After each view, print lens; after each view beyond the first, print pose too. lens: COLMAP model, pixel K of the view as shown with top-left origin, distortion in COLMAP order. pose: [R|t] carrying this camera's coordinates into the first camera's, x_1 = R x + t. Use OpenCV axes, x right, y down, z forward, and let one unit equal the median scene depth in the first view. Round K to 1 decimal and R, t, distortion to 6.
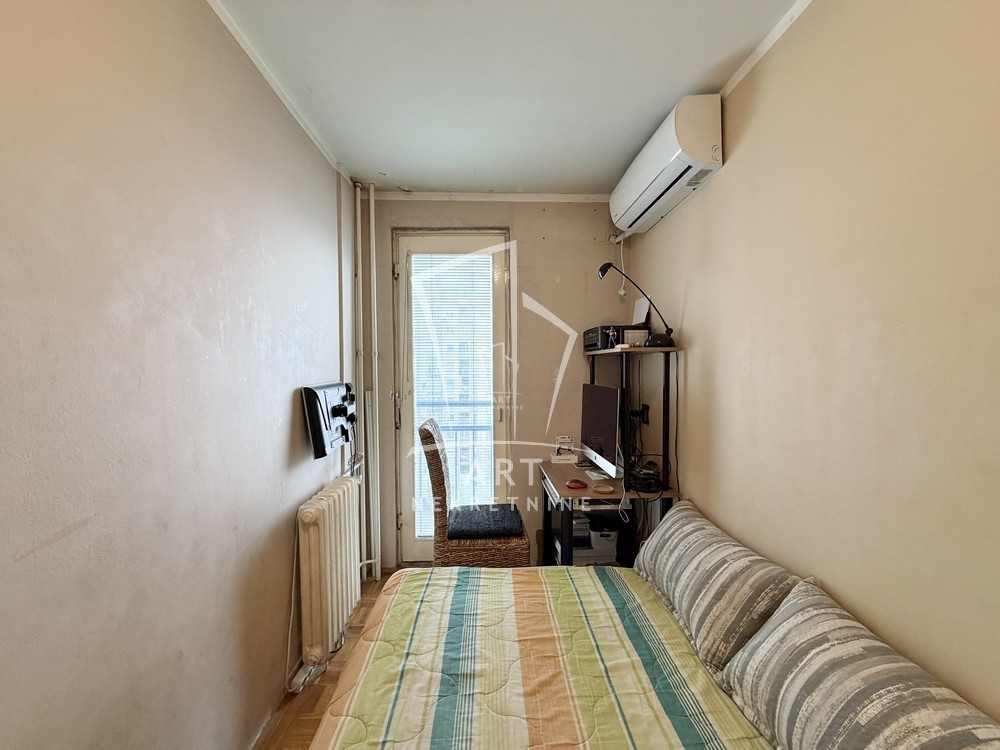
lens RADIAL K [[396.9, 0, 490.3], [0, 396.9, 377.9], [0, 0, 1]] dist [-0.001126, 0.000080]
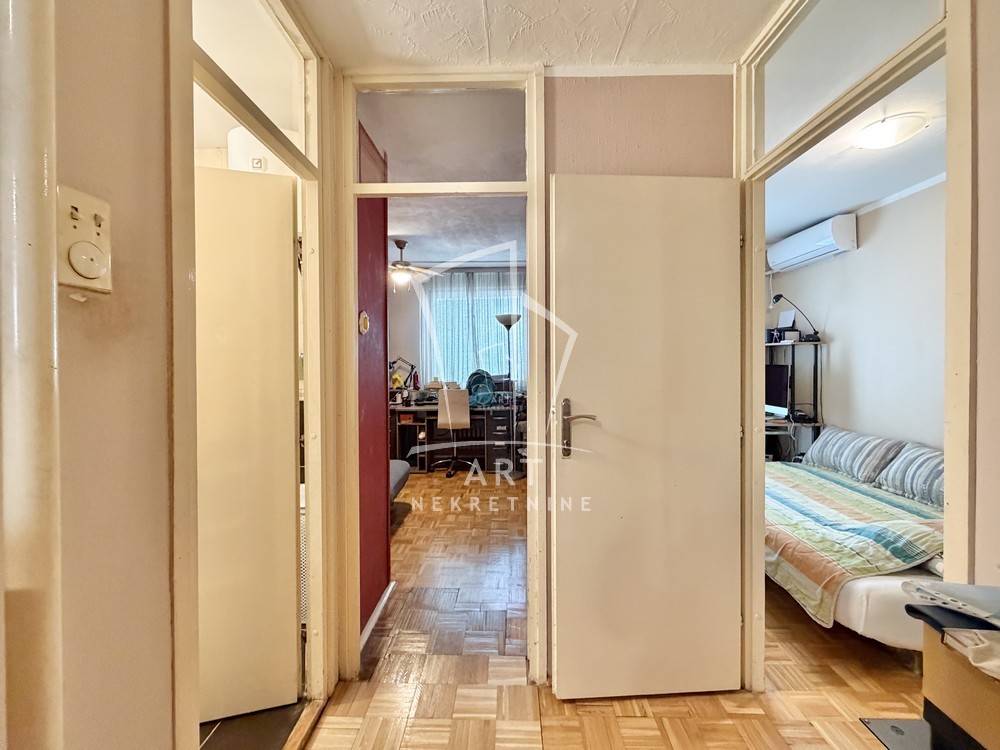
lens RADIAL K [[396.9, 0, 501.9], [0, 396.9, 365.3], [0, 0, 1]] dist [-0.001126, 0.000080]
pose [[0.998546, -0.008556, -0.053232, -0.885791], [0.008531, 0.999963, -0.000697, 0.017741], [0.053236, 0.000242, 0.998582, -0.872421]]
